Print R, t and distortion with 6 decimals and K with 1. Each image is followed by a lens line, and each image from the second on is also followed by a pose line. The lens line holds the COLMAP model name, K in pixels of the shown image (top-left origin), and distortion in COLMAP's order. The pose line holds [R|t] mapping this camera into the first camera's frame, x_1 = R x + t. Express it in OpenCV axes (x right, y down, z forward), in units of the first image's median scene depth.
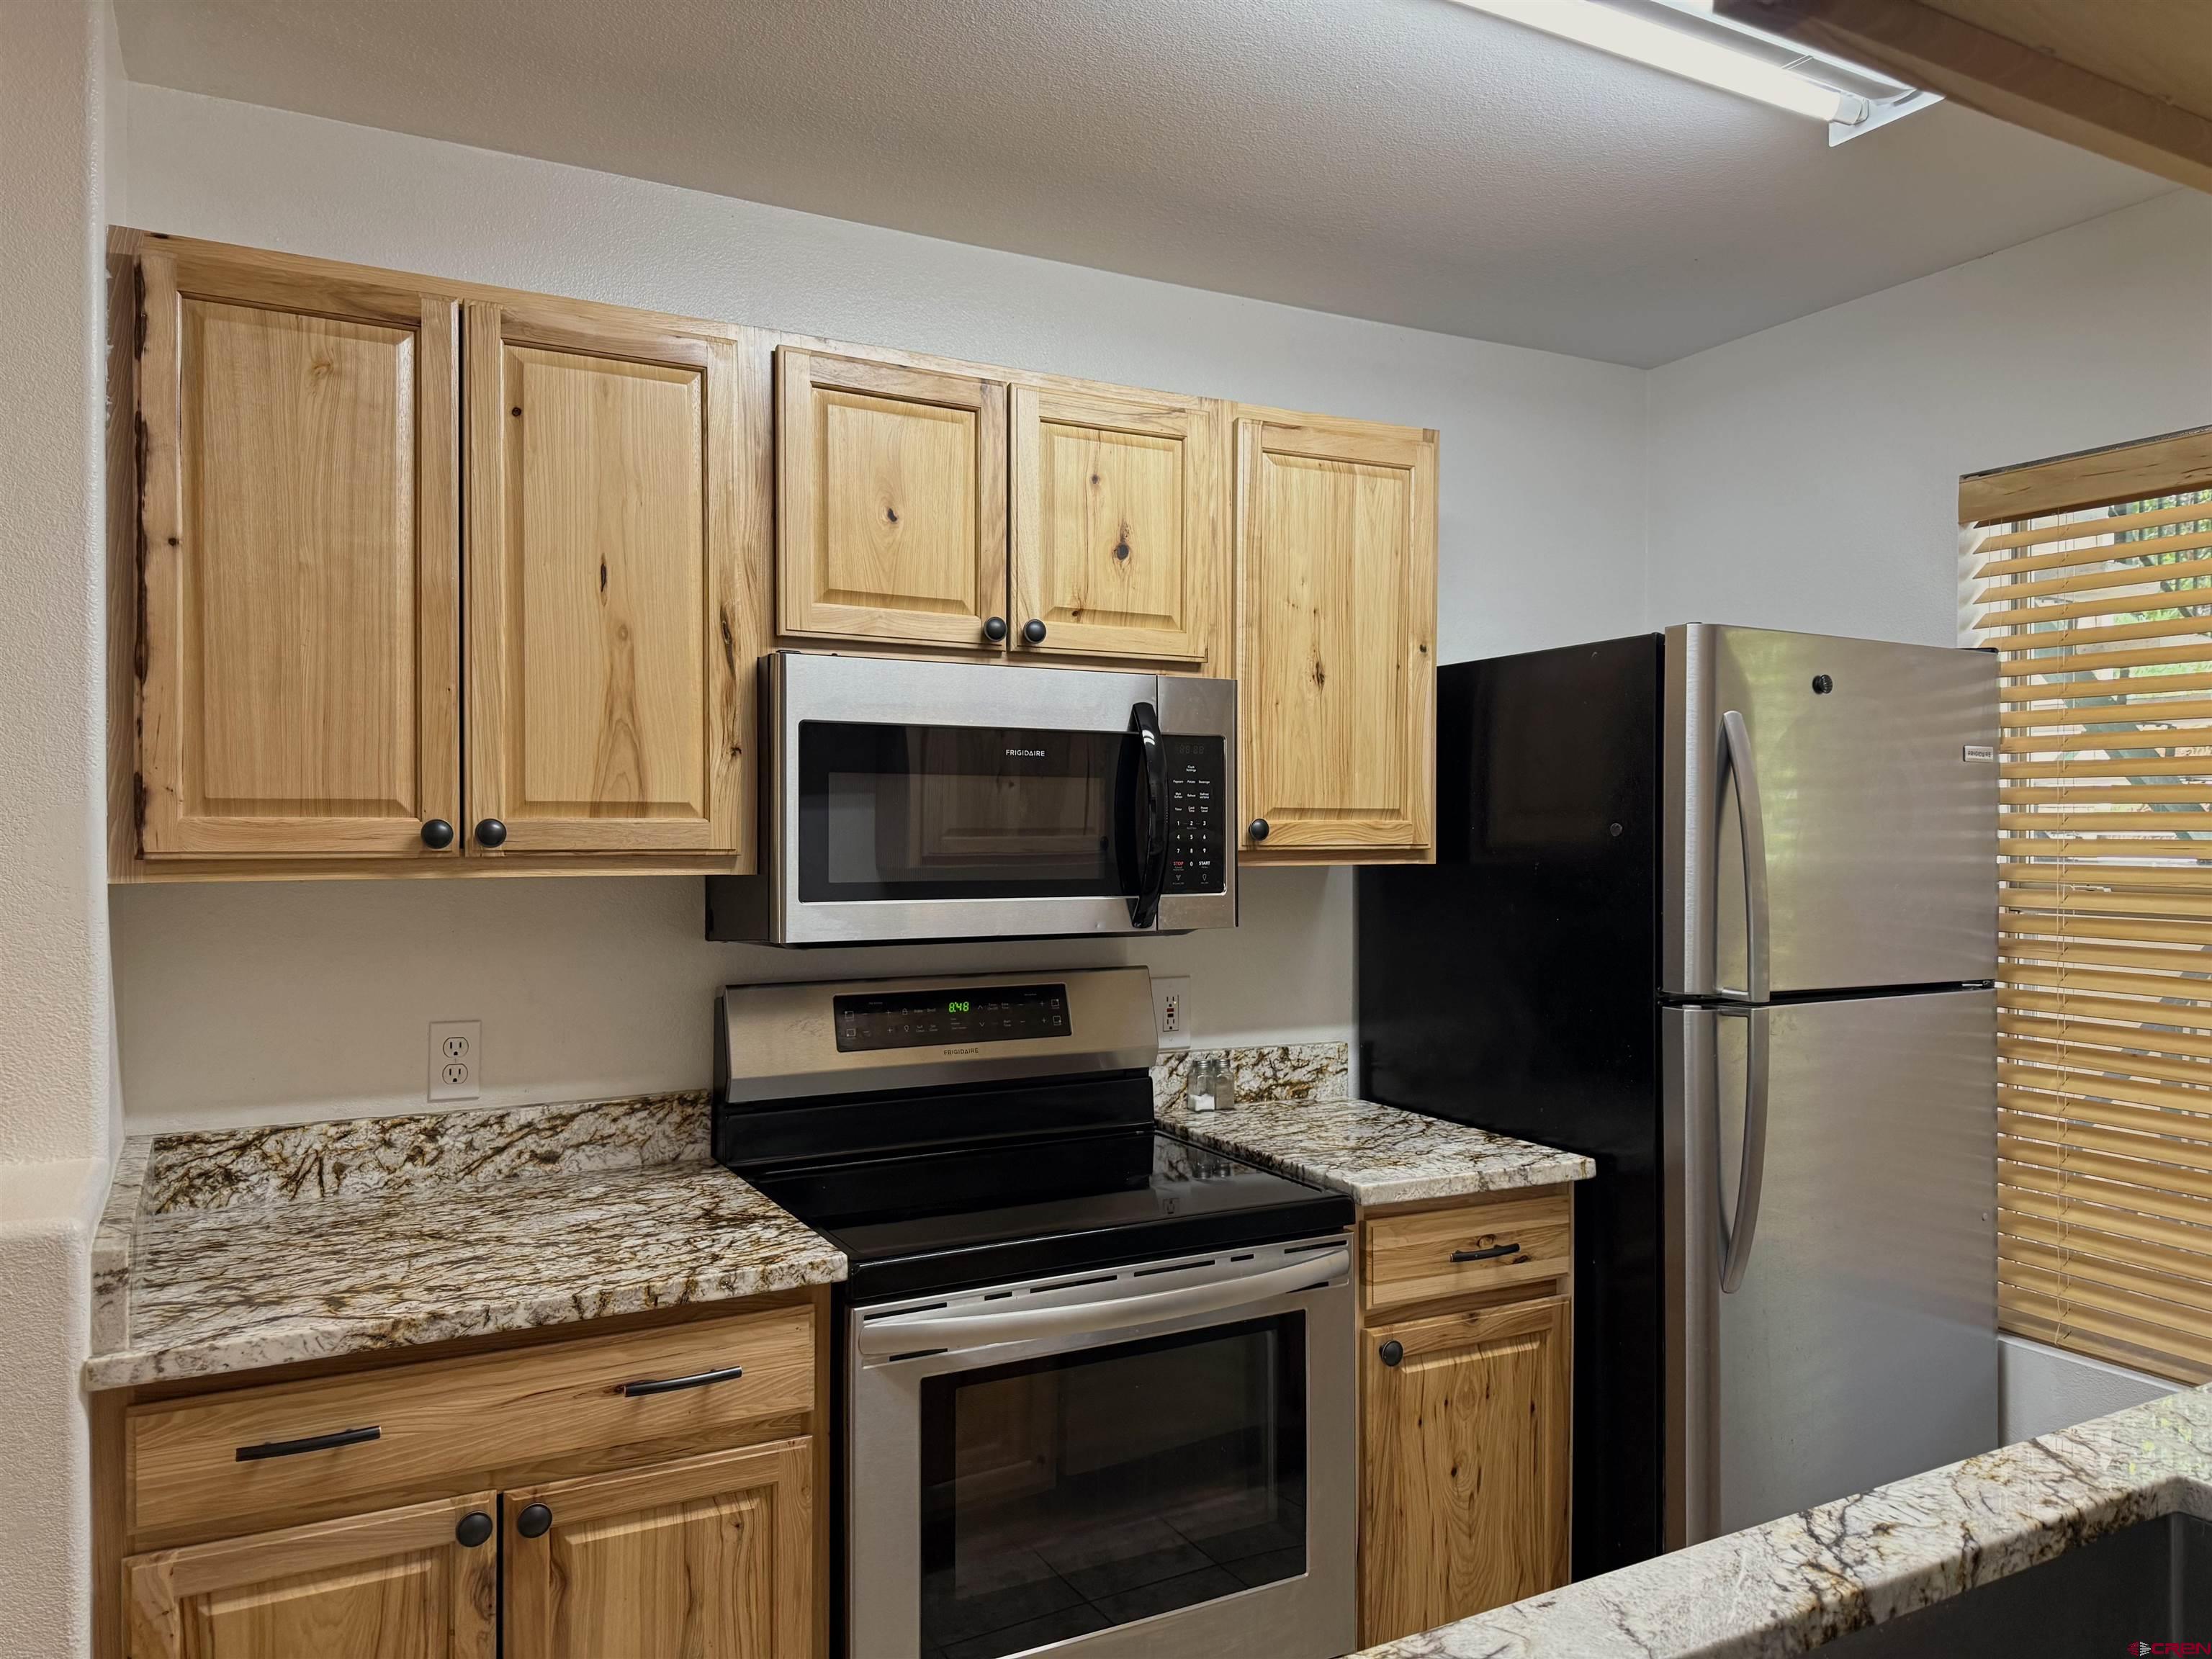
lens RADIAL K [[1537.3, 0, 1102.8], [0, 1537.3, 817.3], [0, 0, 1]] dist [0.032041, -0.033075]
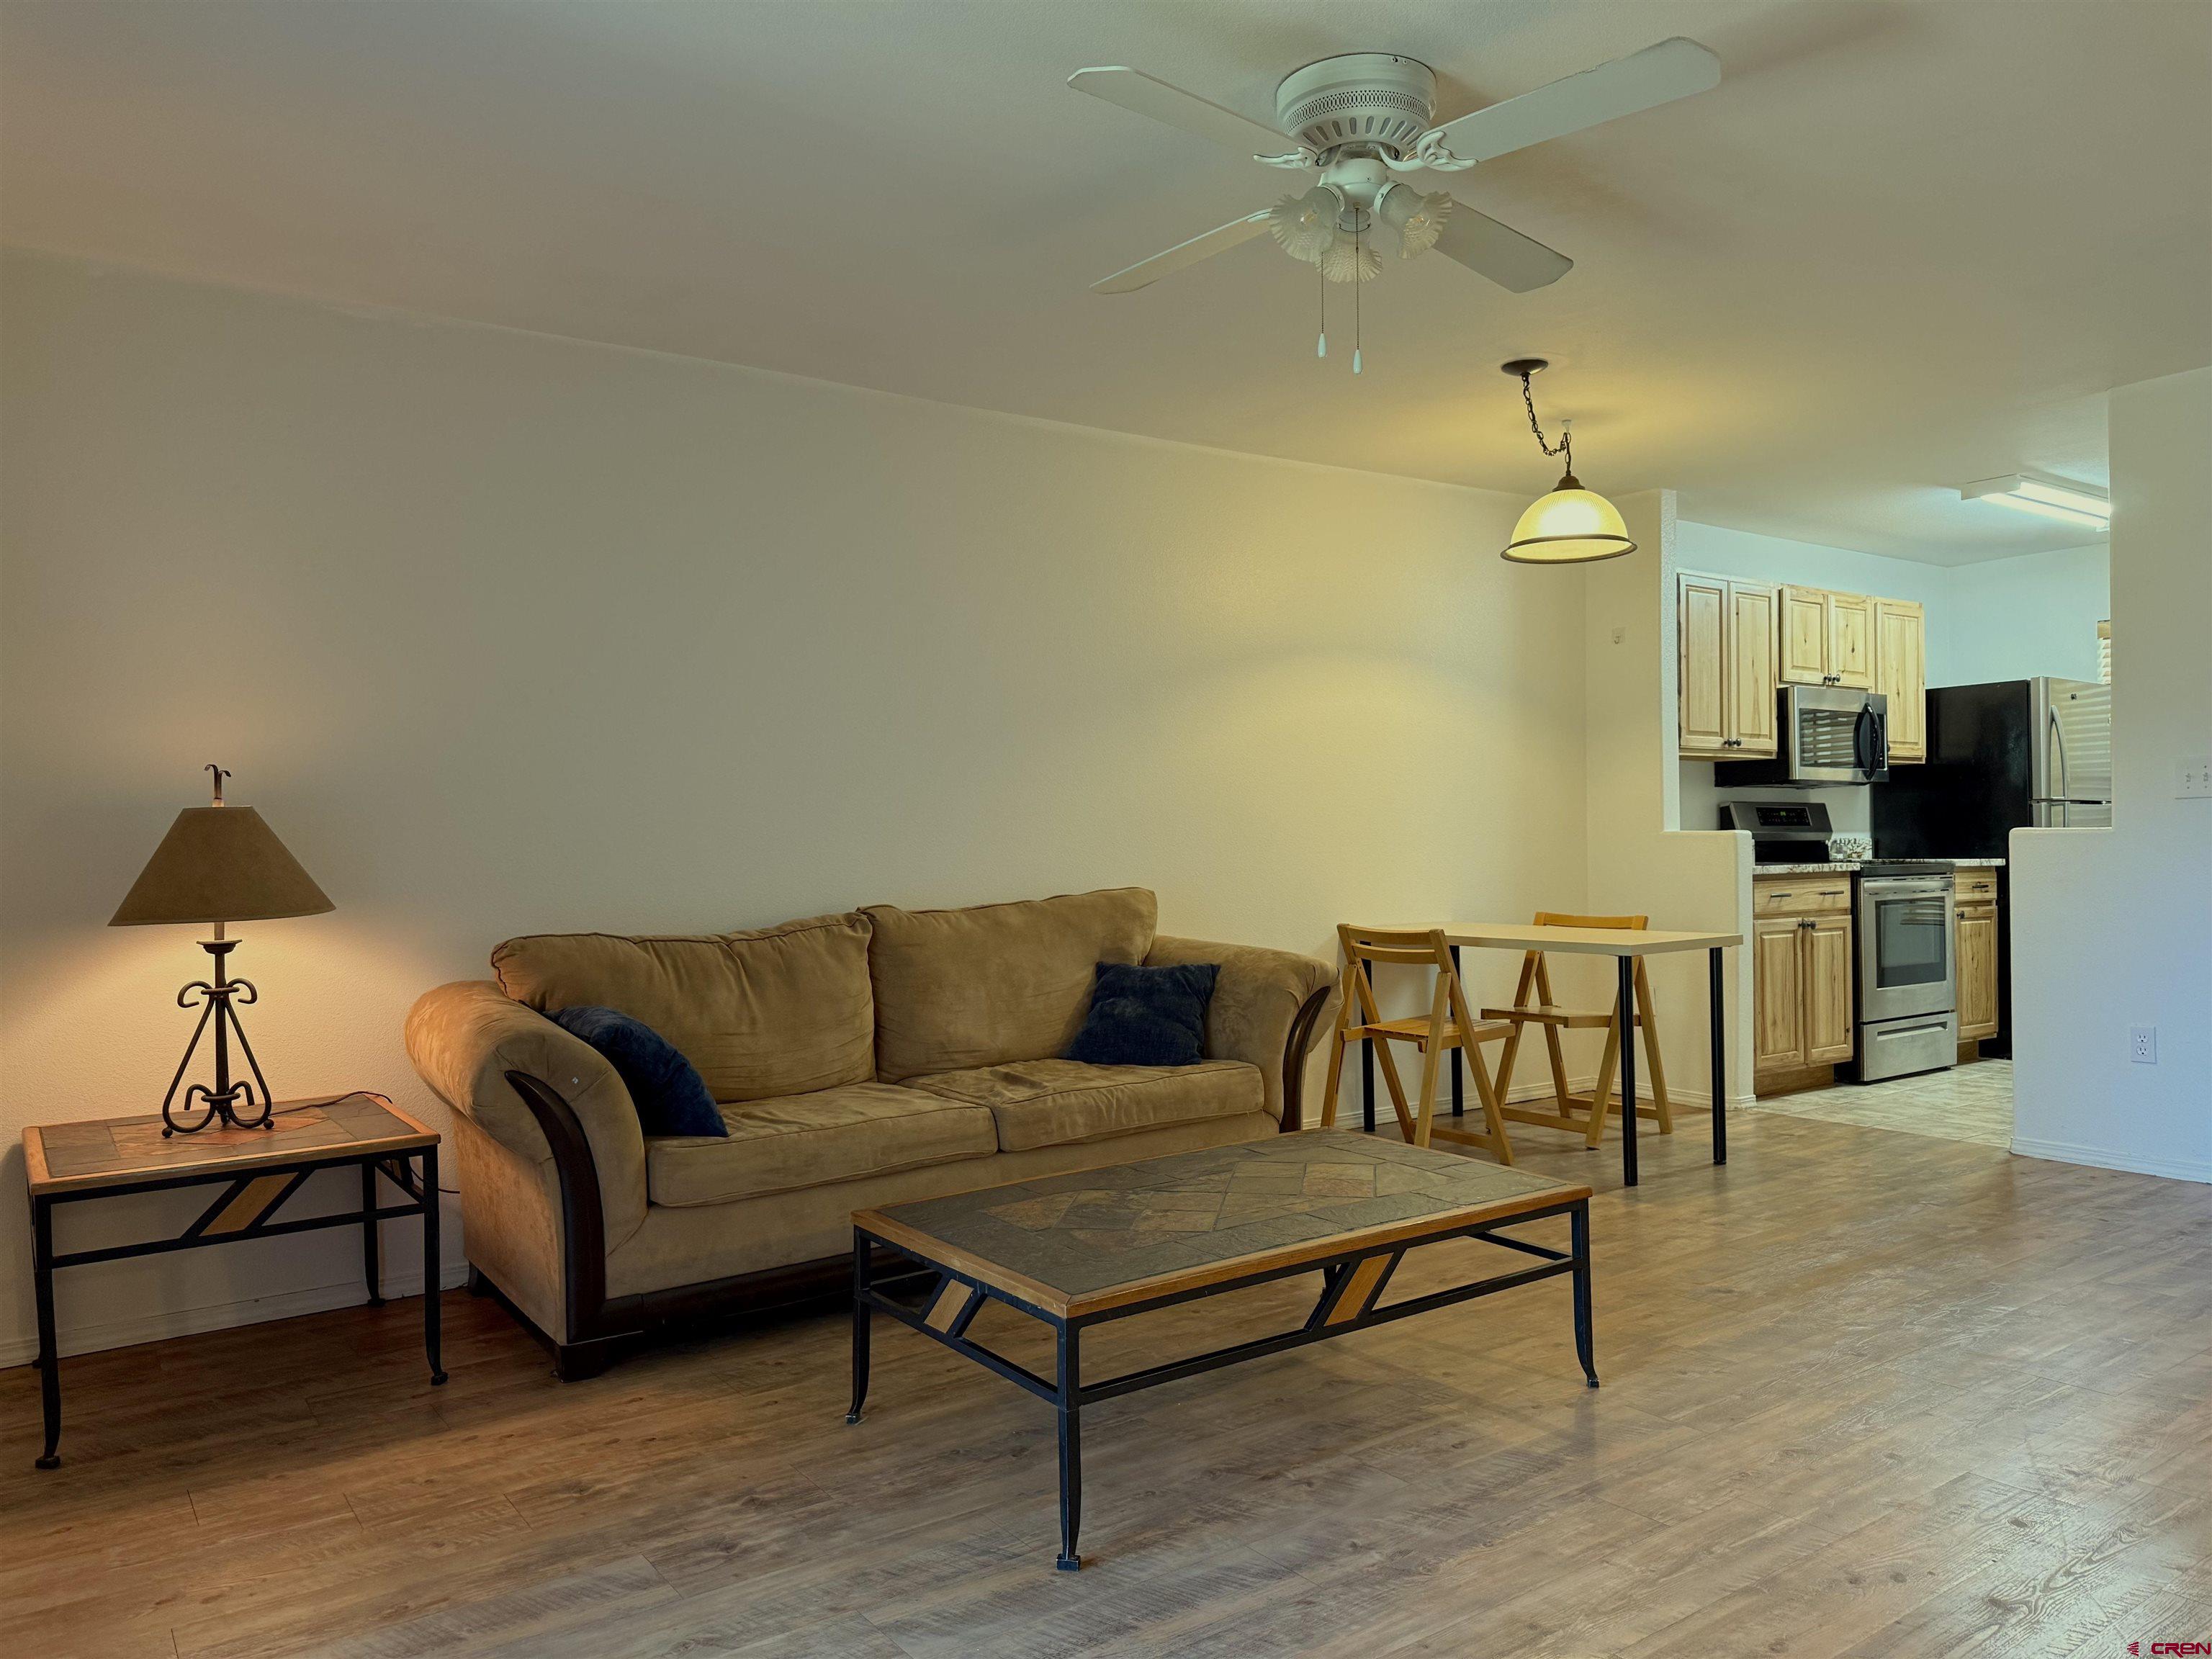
lens RADIAL K [[1545.5, 0, 1106.0], [0, 1545.5, 829.5], [0, 0, 1]] dist [0.000697, -0.002020]
pose [[0.992885, -0.014423, 0.118201, -1.797948], [0.014957, 0.999882, -0.003627, 0.159247], [-0.118135, 0.005369, 0.992983, -1.783953]]
